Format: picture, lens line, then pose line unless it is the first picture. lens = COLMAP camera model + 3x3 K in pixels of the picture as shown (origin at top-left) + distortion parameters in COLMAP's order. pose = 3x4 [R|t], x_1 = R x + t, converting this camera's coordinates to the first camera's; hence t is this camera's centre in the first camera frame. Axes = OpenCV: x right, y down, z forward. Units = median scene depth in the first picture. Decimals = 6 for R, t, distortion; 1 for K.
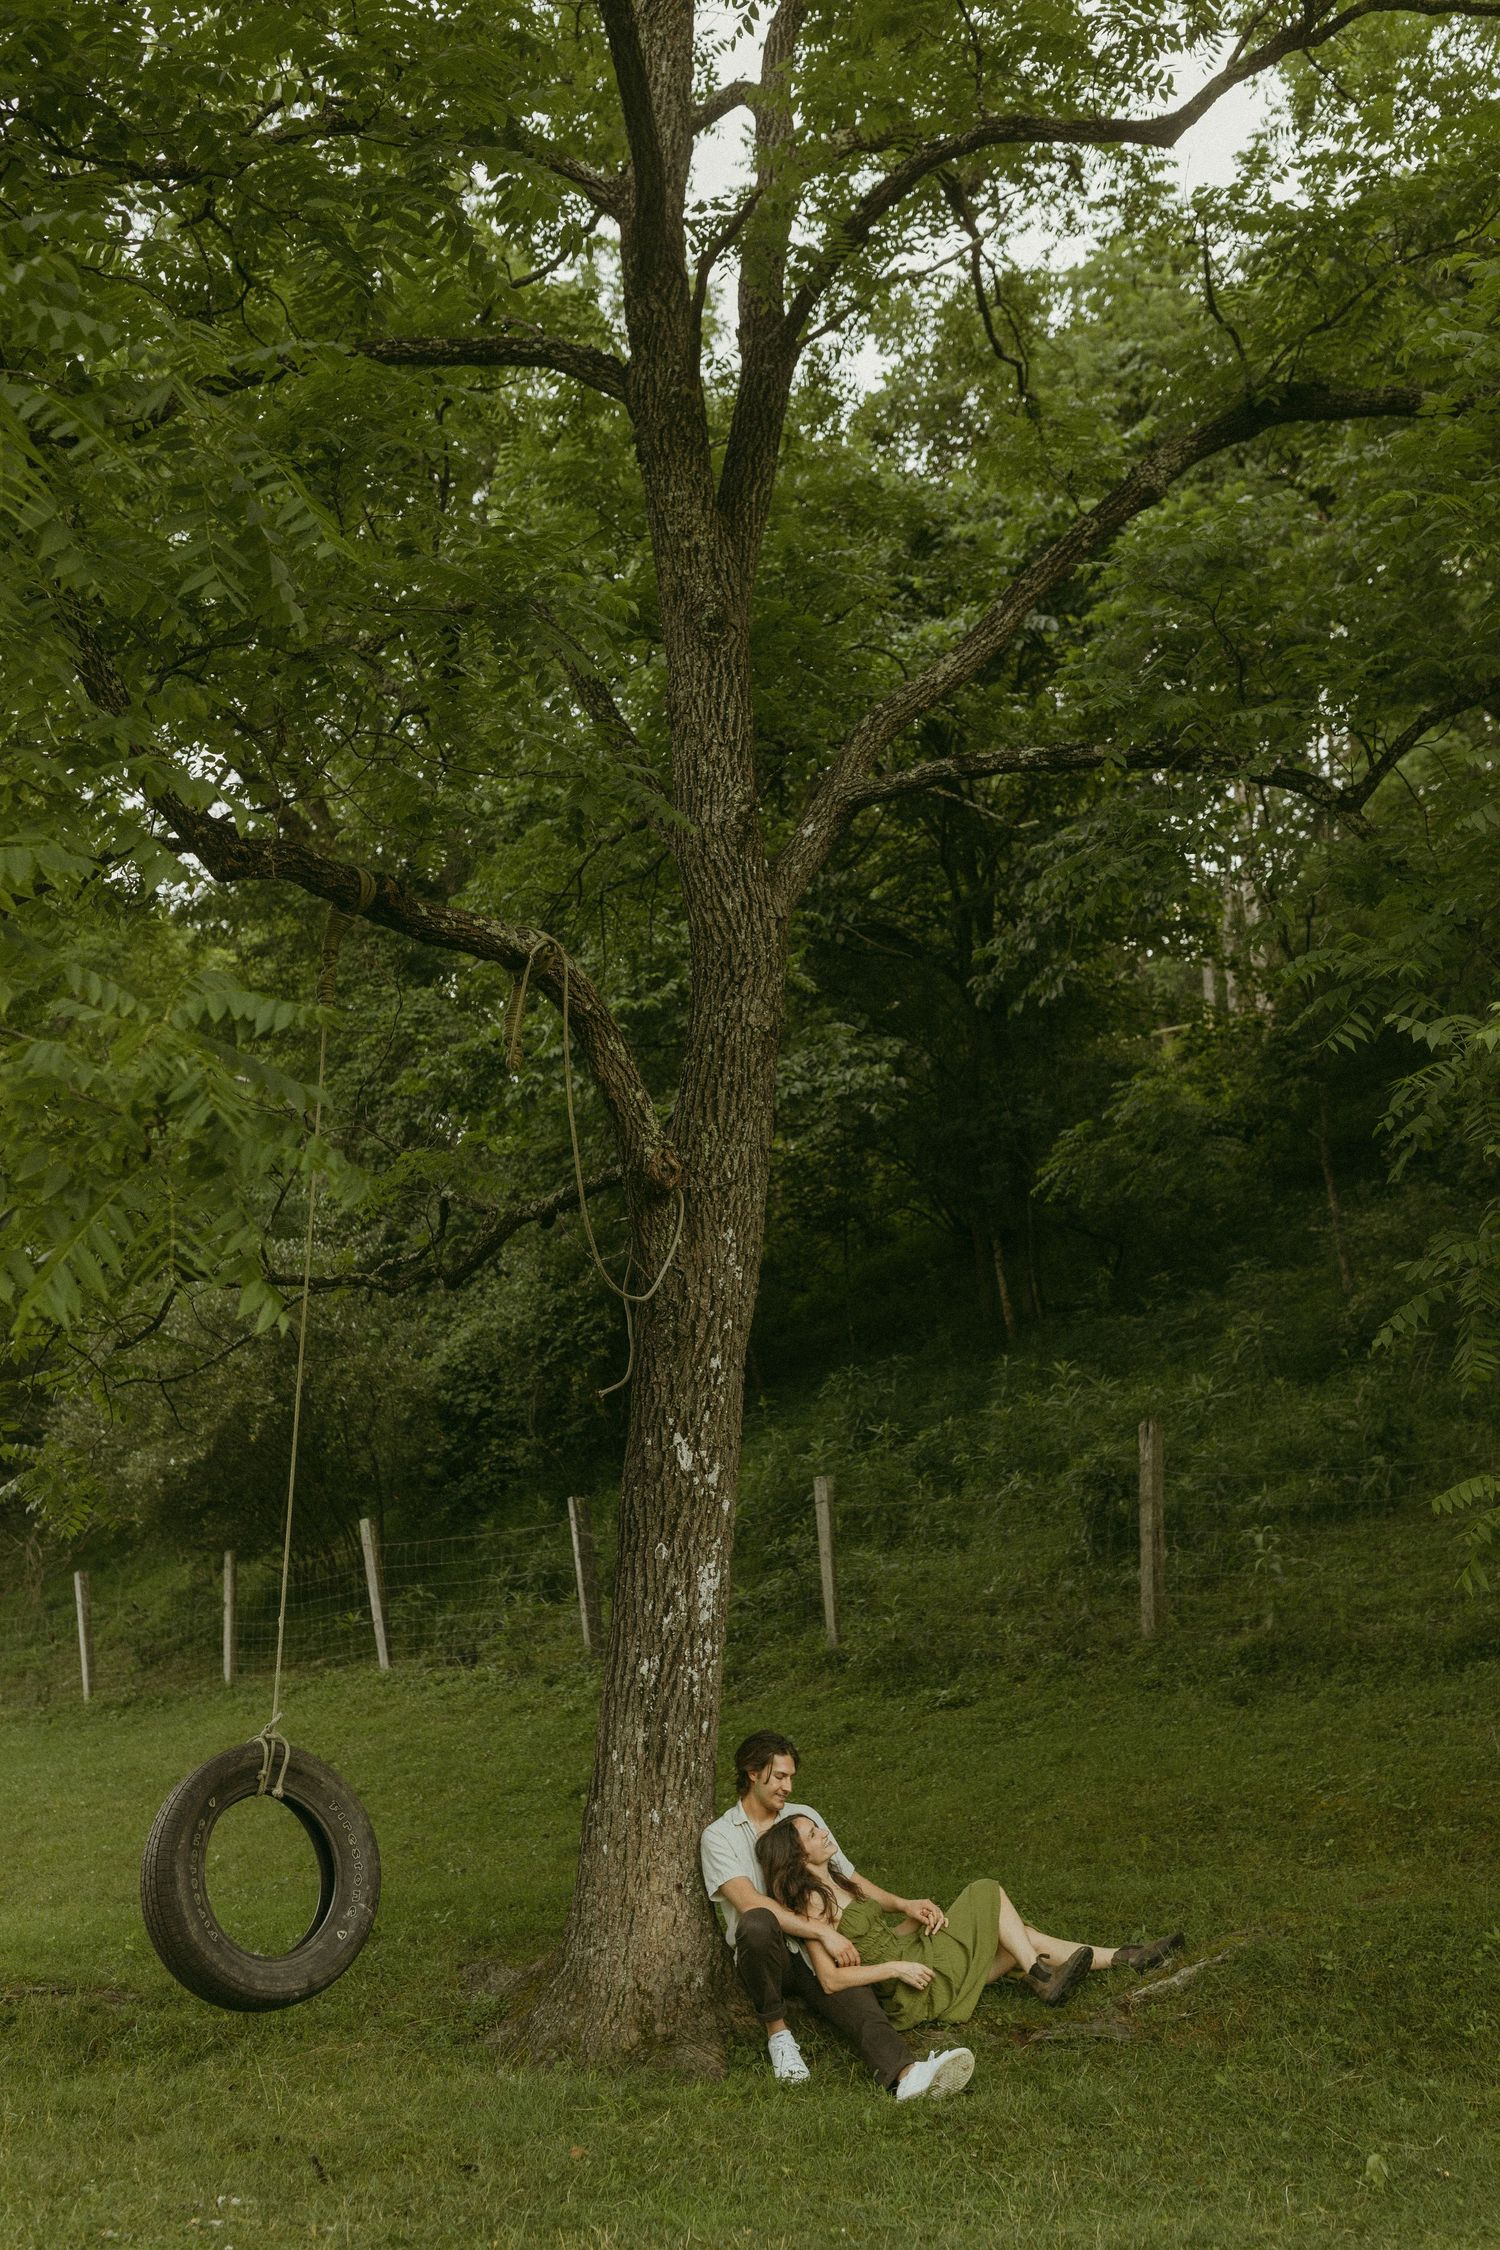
lens RADIAL K [[2134.0, 0, 750.1], [0, 2134.0, 1115.2], [0, 0, 1]] dist [0.012359, -0.017256]
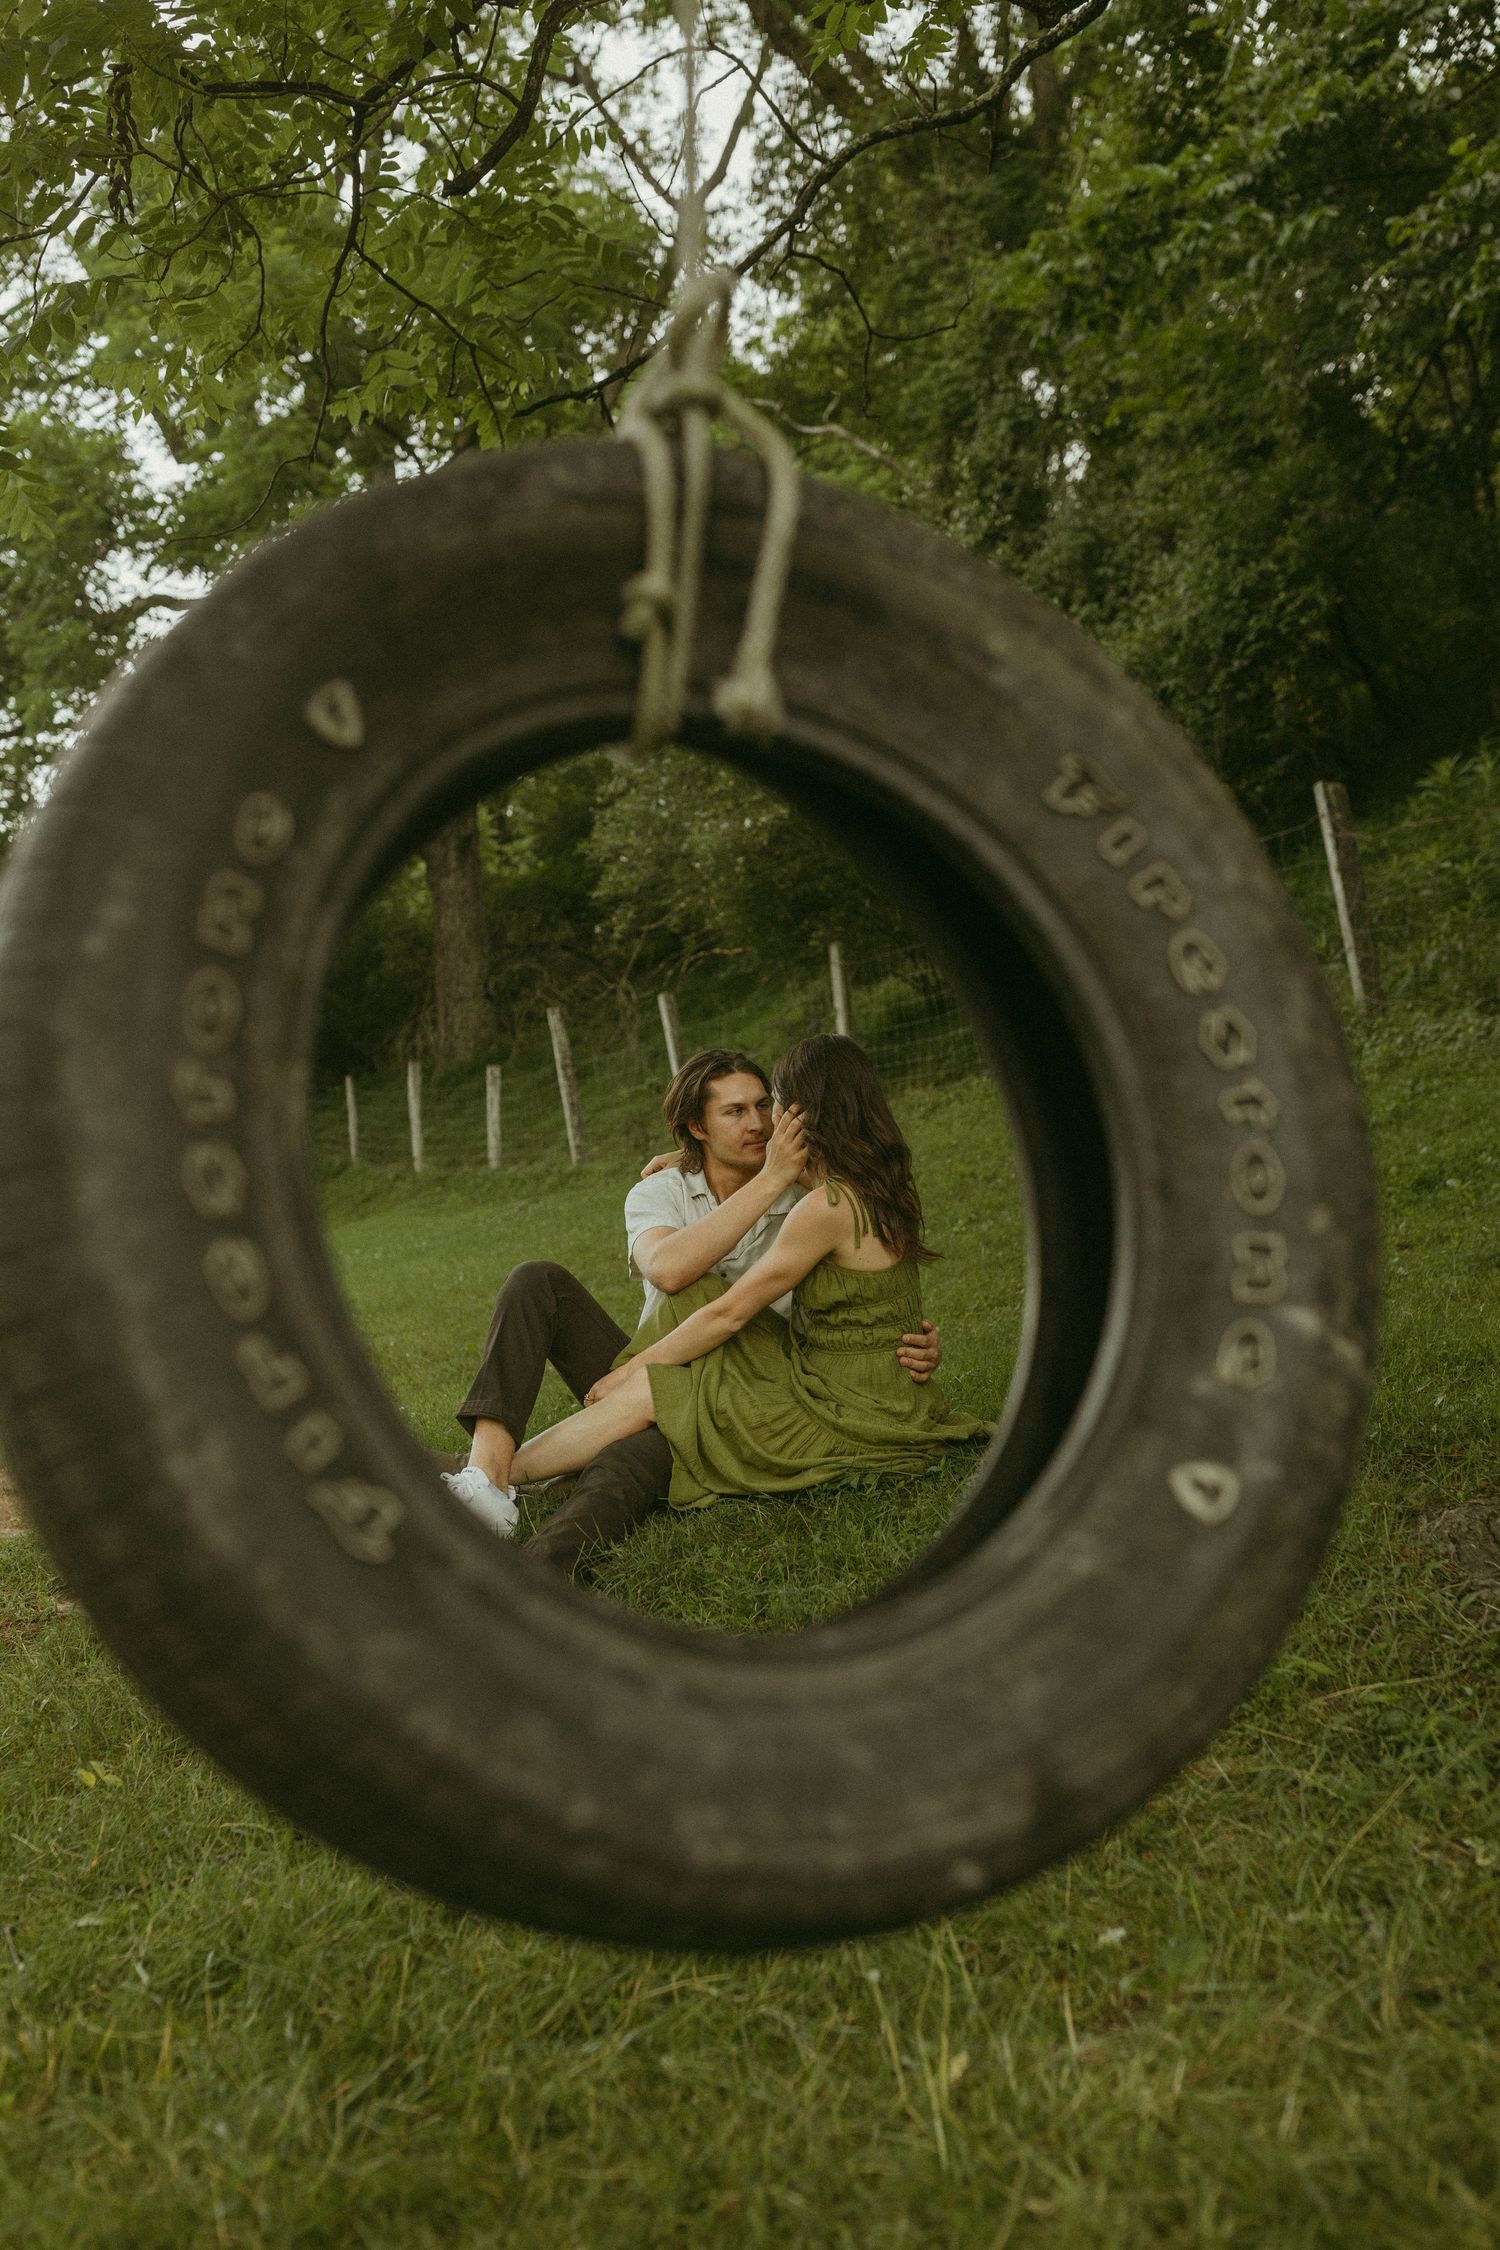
lens RADIAL K [[2134.0, 0, 750.1], [0, 2134.0, 1115.2], [0, 0, 1]] dist [0.012359, -0.017256]
pose [[0.956168, -0.046355, -0.289125, -0.128763], [0.111179, 0.970921, 0.212016, 0.232999], [0.270890, -0.234867, 0.933518, 0.620379]]
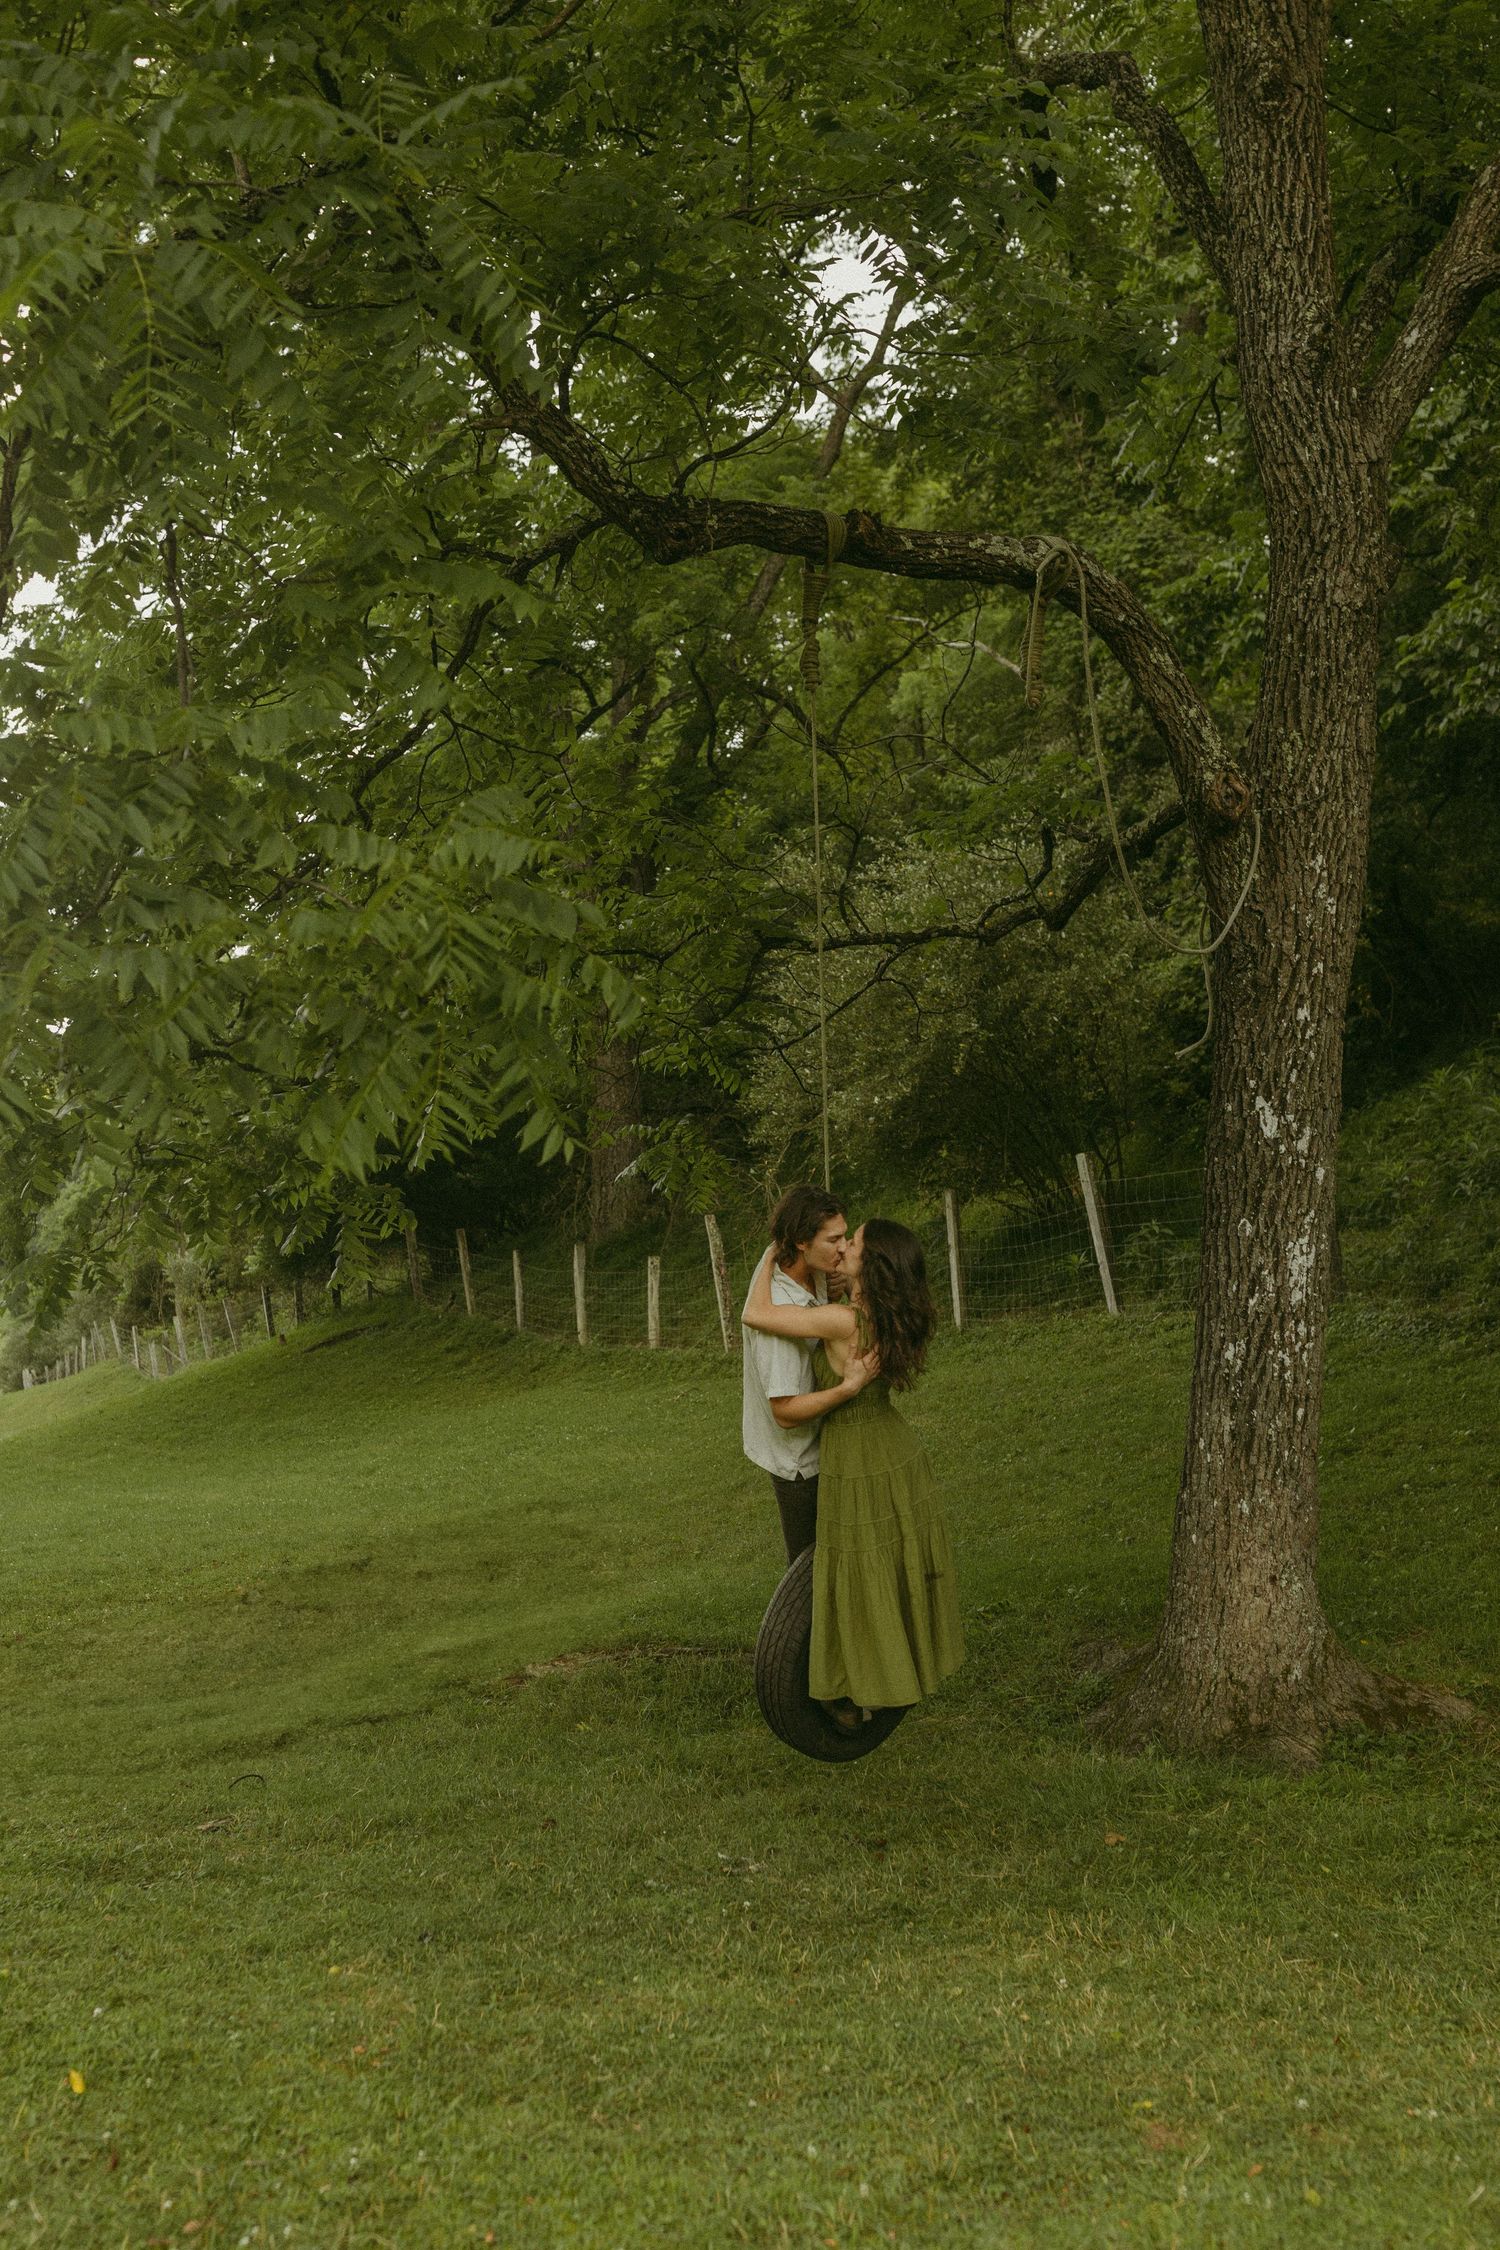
lens RADIAL K [[2469.7, 0, 624.3], [0, 2469.7, 1291.0], [0, 0, 1]] dist [0.013372, -0.019314]
pose [[0.916951, -0.022438, -0.398367, 0.123643], [0.123263, 0.965510, 0.229341, -0.039056], [0.379482, -0.259398, 0.888091, -0.033206]]
